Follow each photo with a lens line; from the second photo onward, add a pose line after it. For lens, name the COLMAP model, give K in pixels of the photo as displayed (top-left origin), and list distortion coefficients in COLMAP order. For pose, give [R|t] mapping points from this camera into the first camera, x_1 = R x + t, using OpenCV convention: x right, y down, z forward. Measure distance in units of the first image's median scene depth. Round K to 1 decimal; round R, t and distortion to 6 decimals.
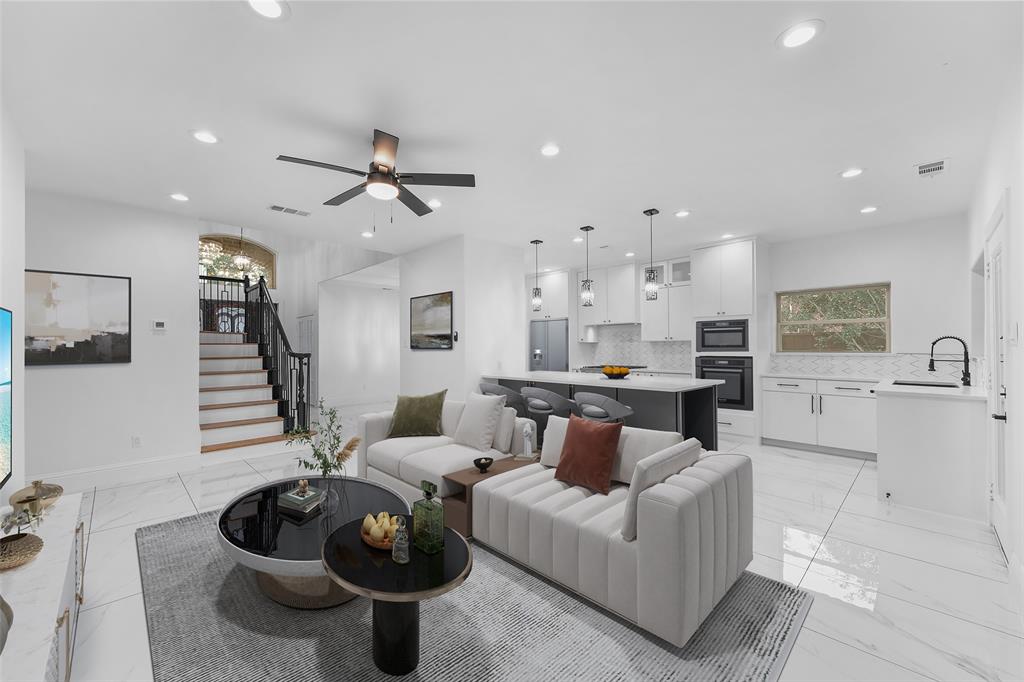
lens RADIAL K [[406.7, 0, 502.9], [0, 406.7, 343.6], [0, 0, 1]] dist [0.002013, -0.000076]
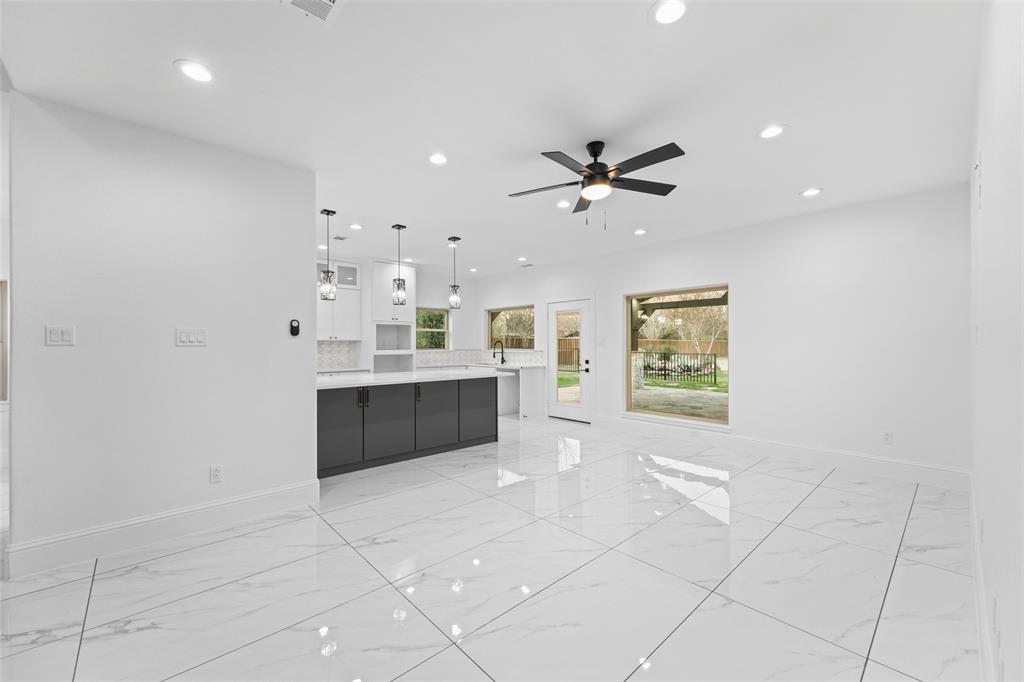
lens RADIAL K [[406.7, 0, 510.1], [0, 406.7, 346.5], [0, 0, 1]] dist [0.002013, -0.000076]
pose [[0.014955, 0.003711, 0.999881, -0.615002], [-0.002603, 0.999990, -0.003672, 0.011473], [-0.999885, -0.002548, 0.014964, 0.556700]]
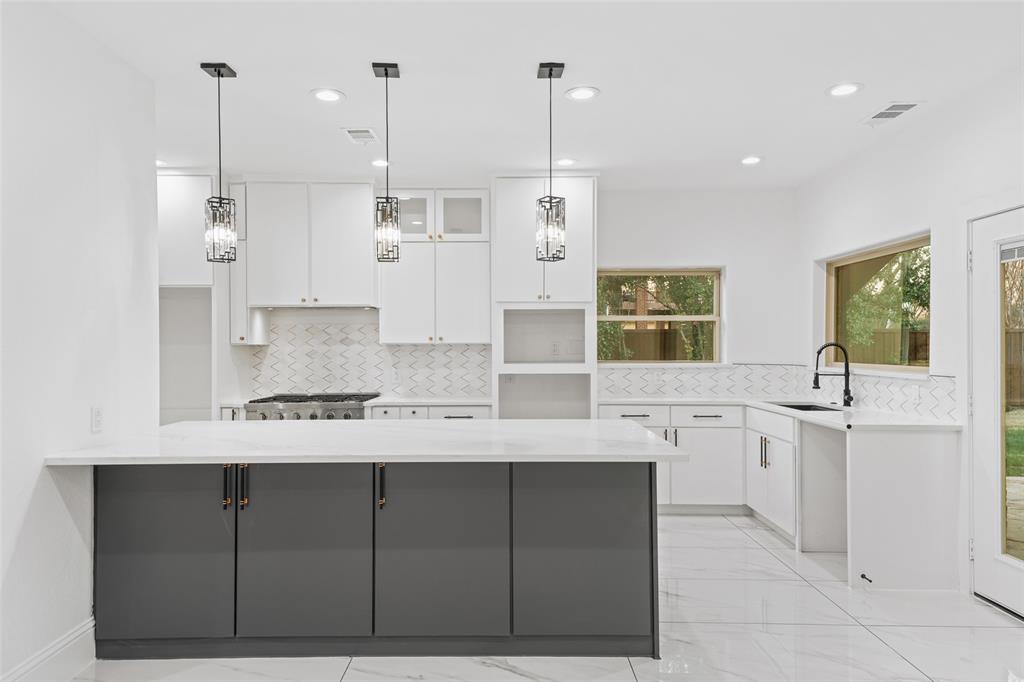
lens RADIAL K [[660.1, 0, 510.4], [0, 660.1, 346.0], [0, 0, 1]] dist [0.051164, -0.000356]
pose [[0.687099, 0.003575, 0.726555, -0.150485], [-0.007551, 0.999969, 0.002220, -0.006290], [-0.726525, -0.007011, 0.687104, 0.350985]]
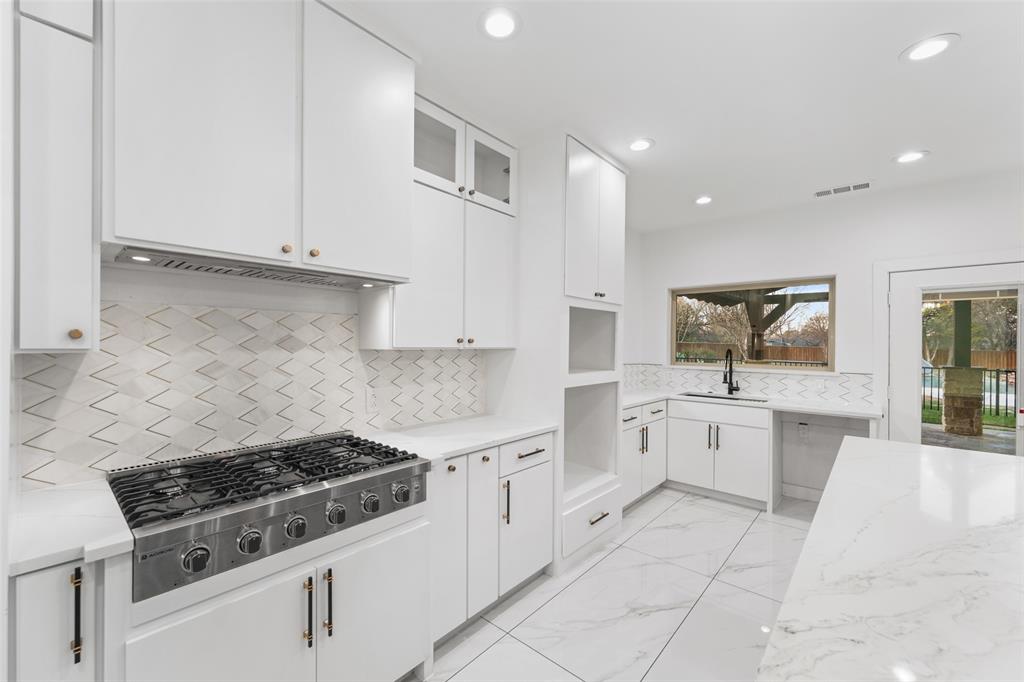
lens RADIAL K [[406.7, 0, 510.1], [0, 406.7, 343.1], [0, 0, 1]] dist [0.002013, -0.000076]
pose [[-0.074475, 0.006573, 0.997201, 0.049541], [-0.016822, 0.999828, -0.007847, -0.009642], [-0.997081, -0.017360, -0.074352, 1.009318]]
